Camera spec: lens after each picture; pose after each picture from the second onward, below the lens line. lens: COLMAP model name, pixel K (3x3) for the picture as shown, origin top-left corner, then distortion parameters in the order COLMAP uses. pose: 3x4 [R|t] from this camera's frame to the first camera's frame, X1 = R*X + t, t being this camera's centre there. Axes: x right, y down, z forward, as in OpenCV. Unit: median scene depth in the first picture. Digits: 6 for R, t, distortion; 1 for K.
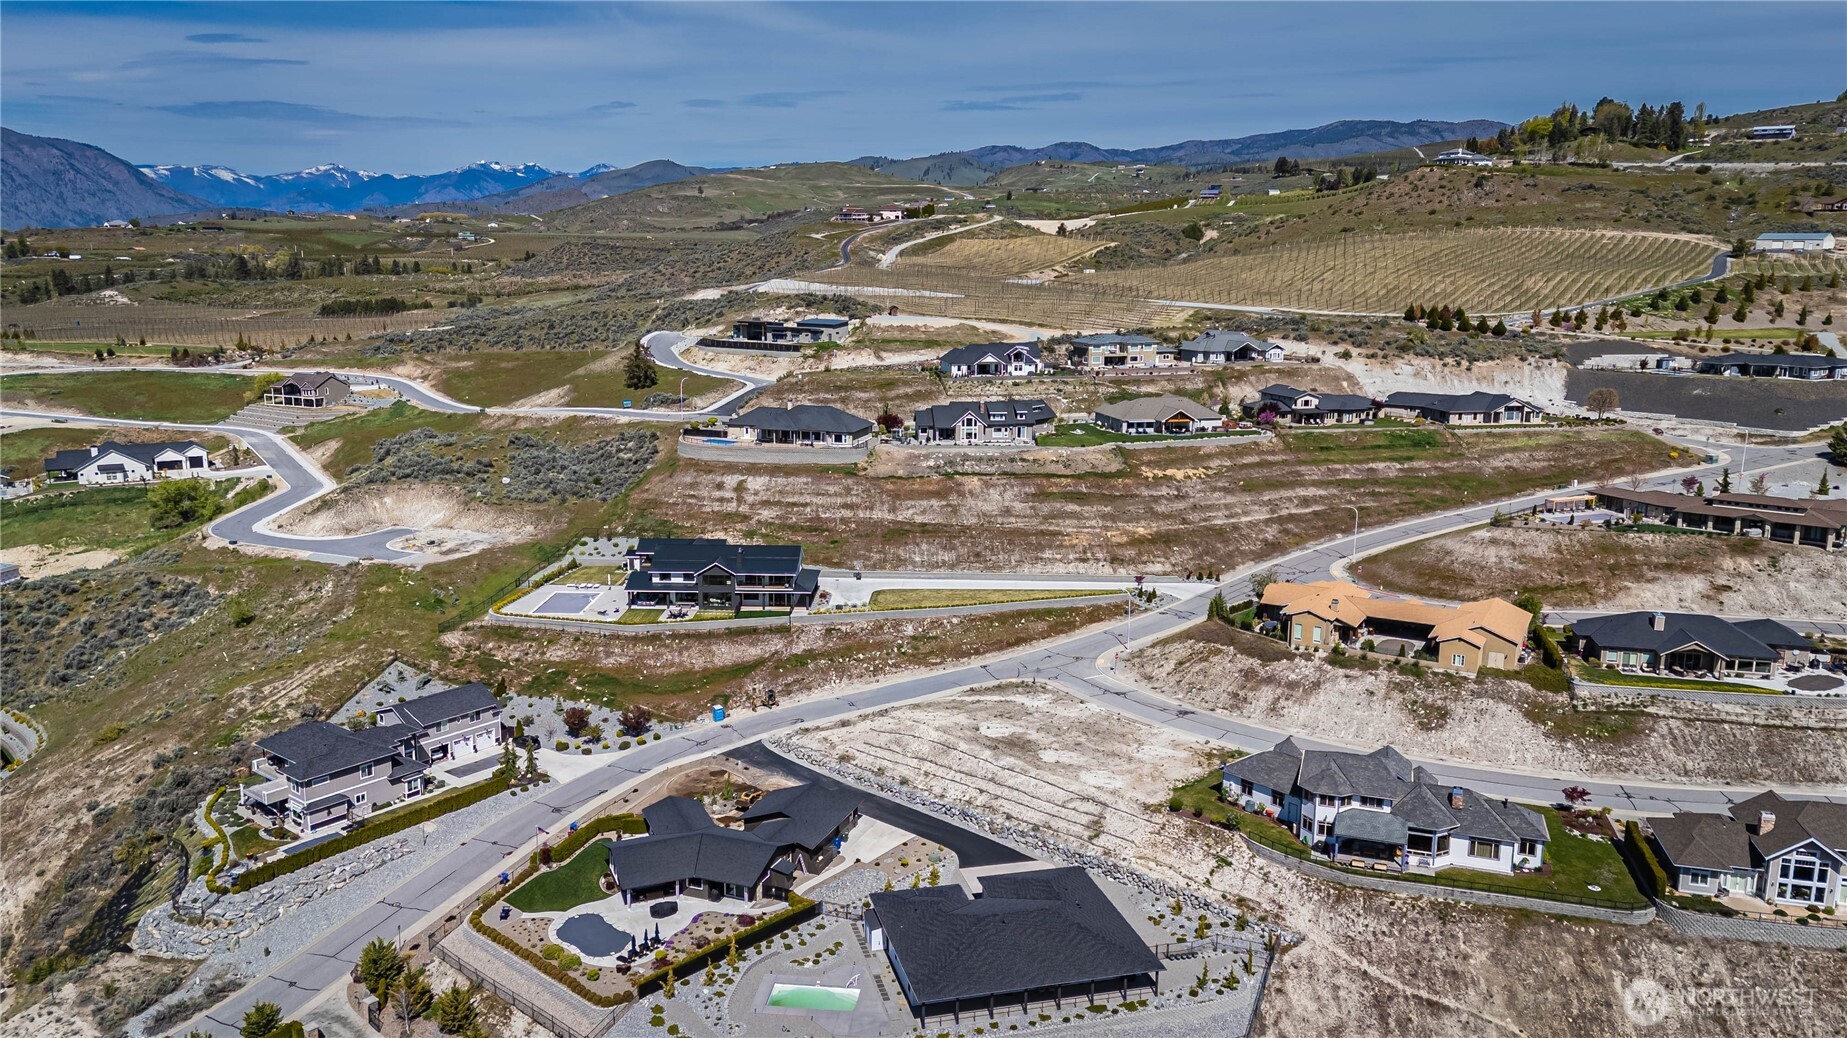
lens RADIAL K [[1345.5, 0, 922.7], [0, 1345.5, 515.3], [0, 0, 1]] dist [0.090917, -0.067073]
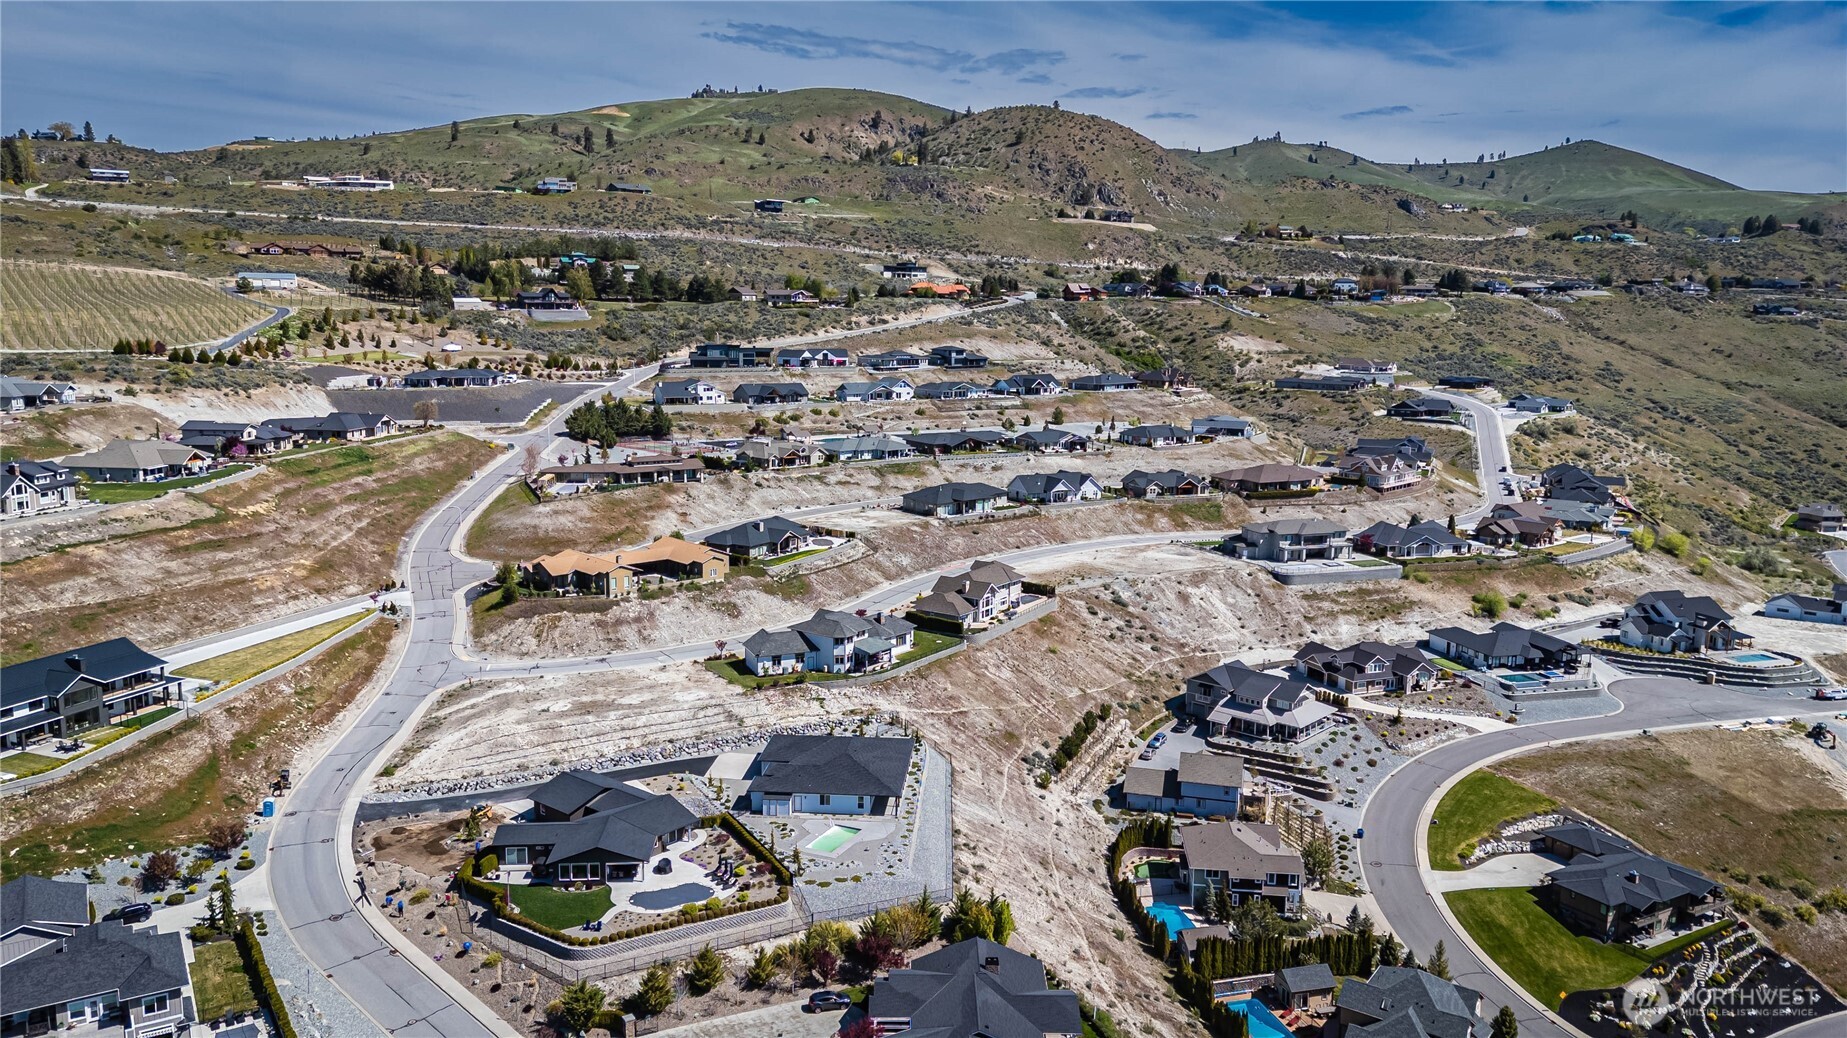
lens RADIAL K [[1345.5, 0, 923.8], [0, 1345.5, 536.5], [0, 0, 1]] dist [0.090917, -0.067073]
pose [[0.329081, -0.171812, 0.928540, -0.687039], [0.177943, 0.976975, 0.117711, -0.048990], [-0.927385, 0.126491, 0.352076, 0.211812]]
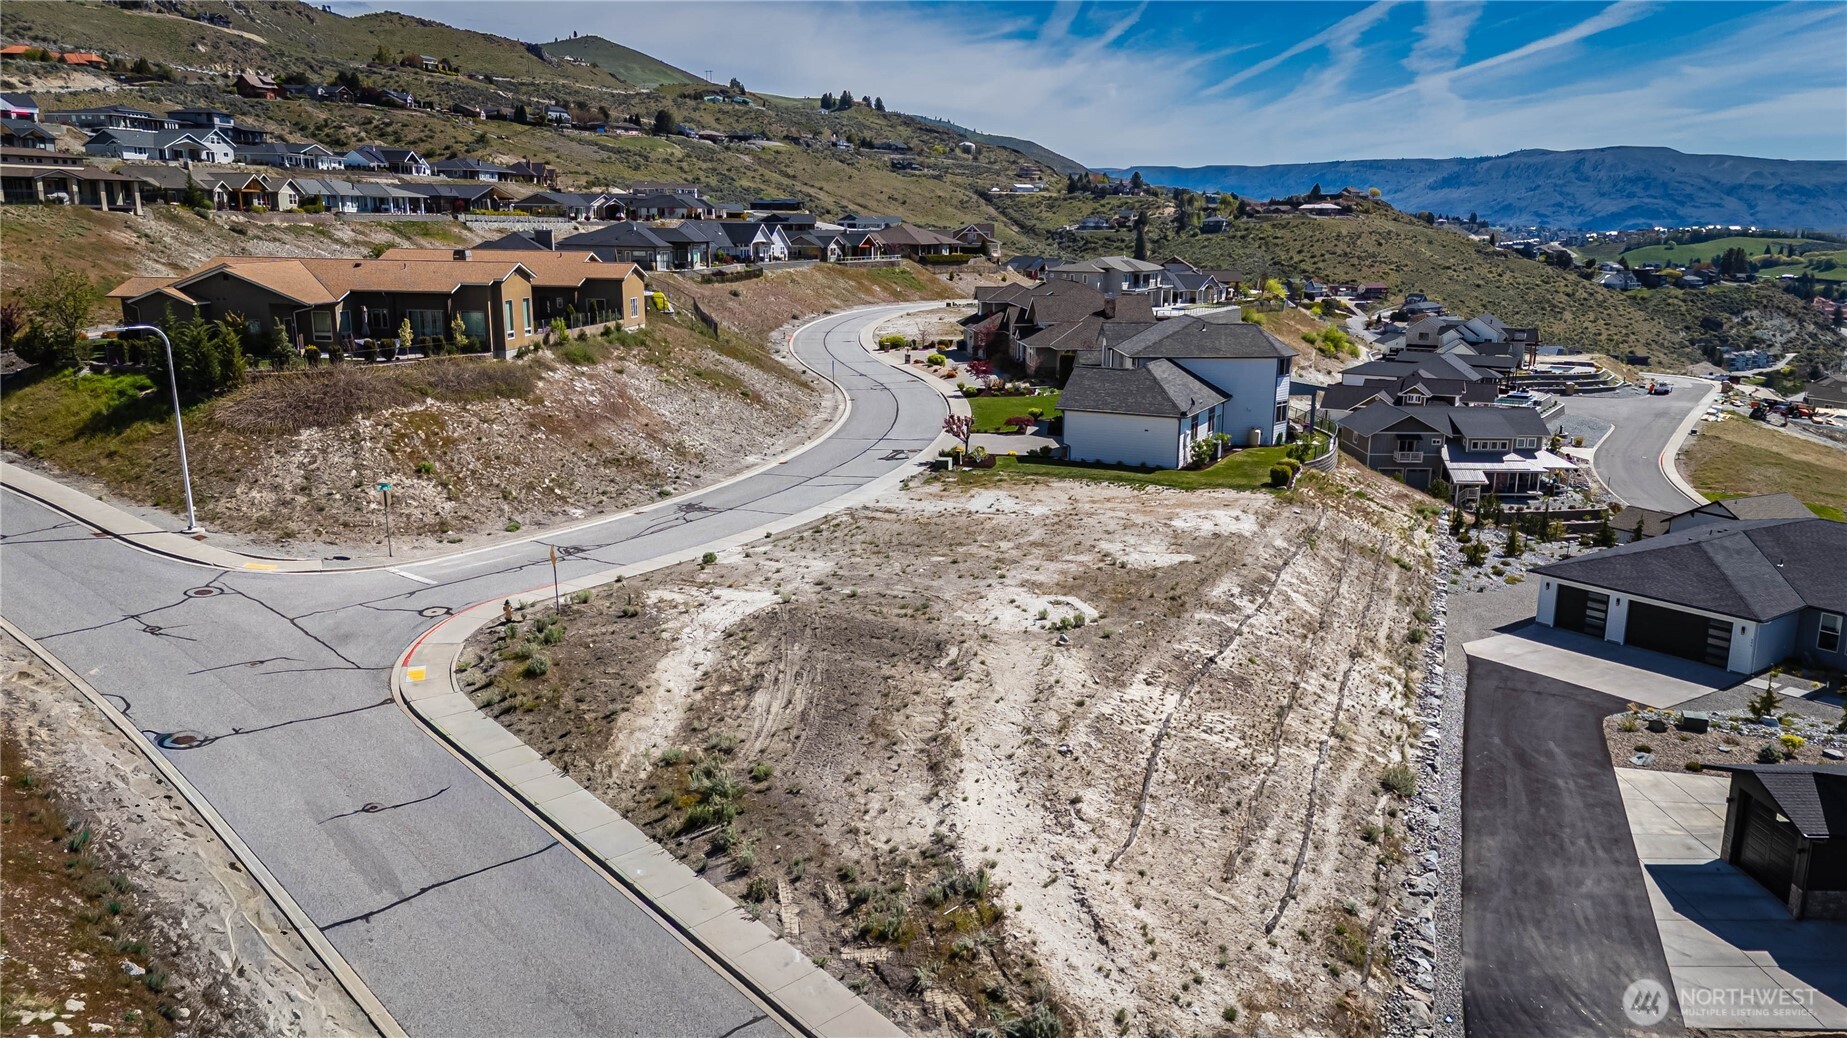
lens RADIAL K [[1345.5, 0, 925.6], [0, 1345.5, 522.4], [0, 0, 1]] dist [0.090917, -0.067073]
pose [[-0.367743, -0.216291, 0.904424, -0.163111], [0.169848, 0.940593, 0.294002, 0.033541], [-0.914285, 0.261732, -0.309159, 0.853361]]
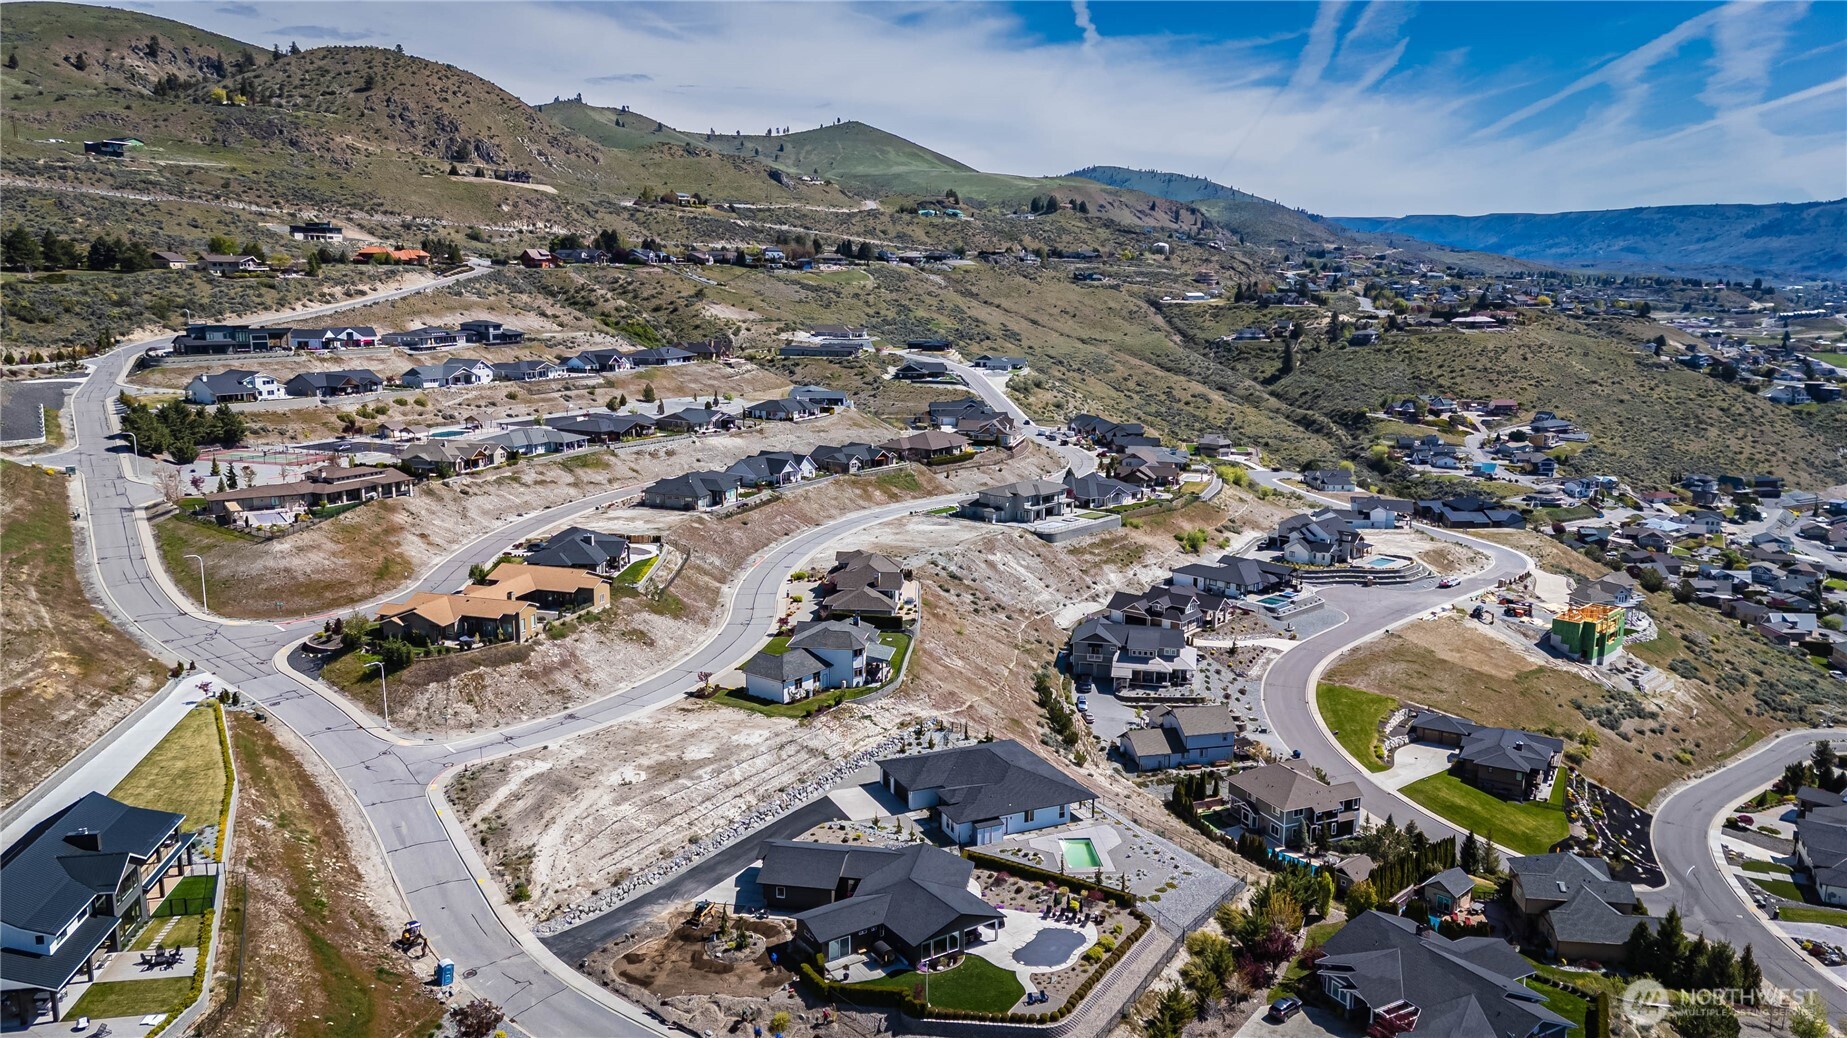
lens RADIAL K [[1345.5, 0, 925.3], [0, 1345.5, 530.1], [0, 0, 1]] dist [0.090917, -0.067073]
pose [[-0.183596, -0.200182, 0.962403, -0.679223], [0.184624, 0.954600, 0.233779, -0.151917], [-0.965508, 0.220604, -0.138302, 0.679539]]
